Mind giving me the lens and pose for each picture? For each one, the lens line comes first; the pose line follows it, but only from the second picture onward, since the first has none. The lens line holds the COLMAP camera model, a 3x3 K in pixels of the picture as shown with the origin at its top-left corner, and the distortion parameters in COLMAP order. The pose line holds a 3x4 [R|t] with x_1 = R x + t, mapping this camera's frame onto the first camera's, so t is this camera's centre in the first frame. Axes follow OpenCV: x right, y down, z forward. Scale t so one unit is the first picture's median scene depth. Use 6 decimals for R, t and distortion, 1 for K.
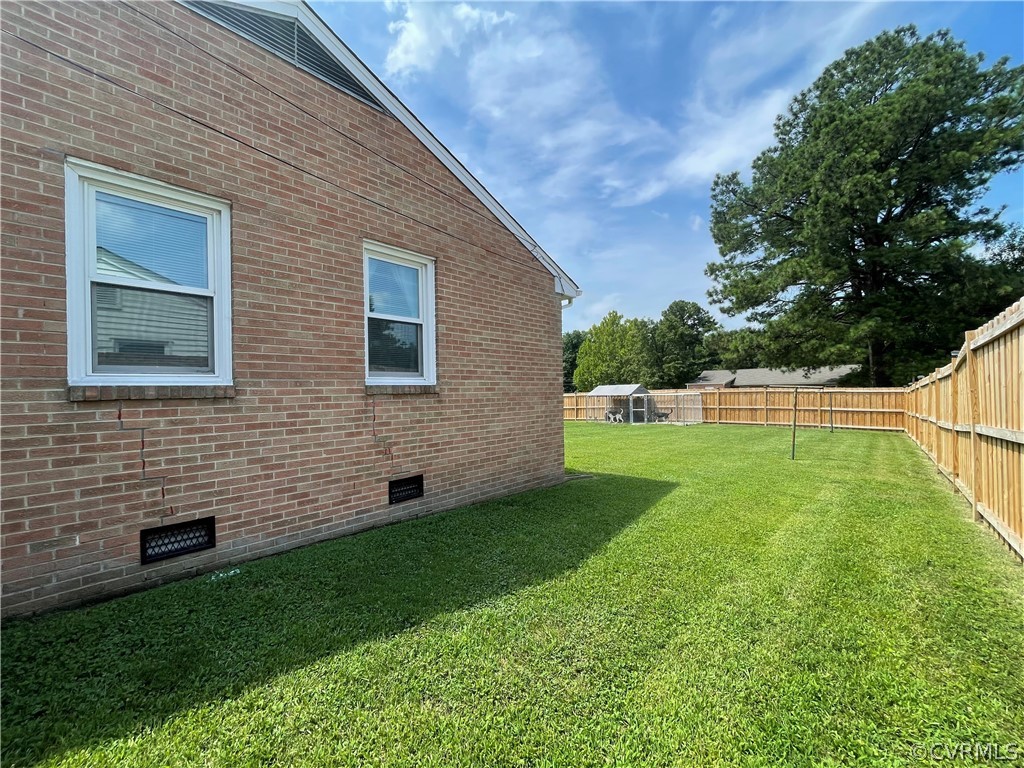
lens RADIAL K [[409.9, 0, 512.0], [0, 409.9, 384.0], [0, 0, 1]] dist [-0.000431, -0.000109]
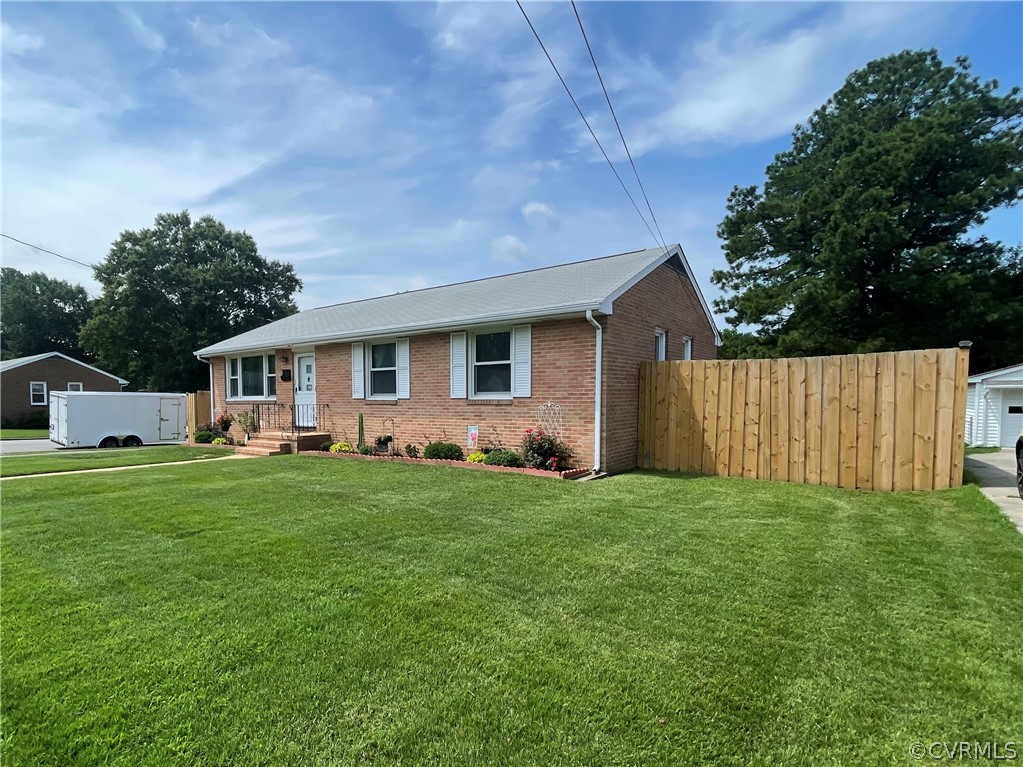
lens RADIAL K [[415.0, 0, 528.2], [0, 415.0, 415.0], [0, 0, 1]] dist [0.000782, 0.000118]
pose [[0.999361, 0.014921, 0.032473, -0.087851], [-0.016750, 0.998246, 0.056791, 0.000125], [-0.031569, -0.057298, 0.997858, -0.091499]]
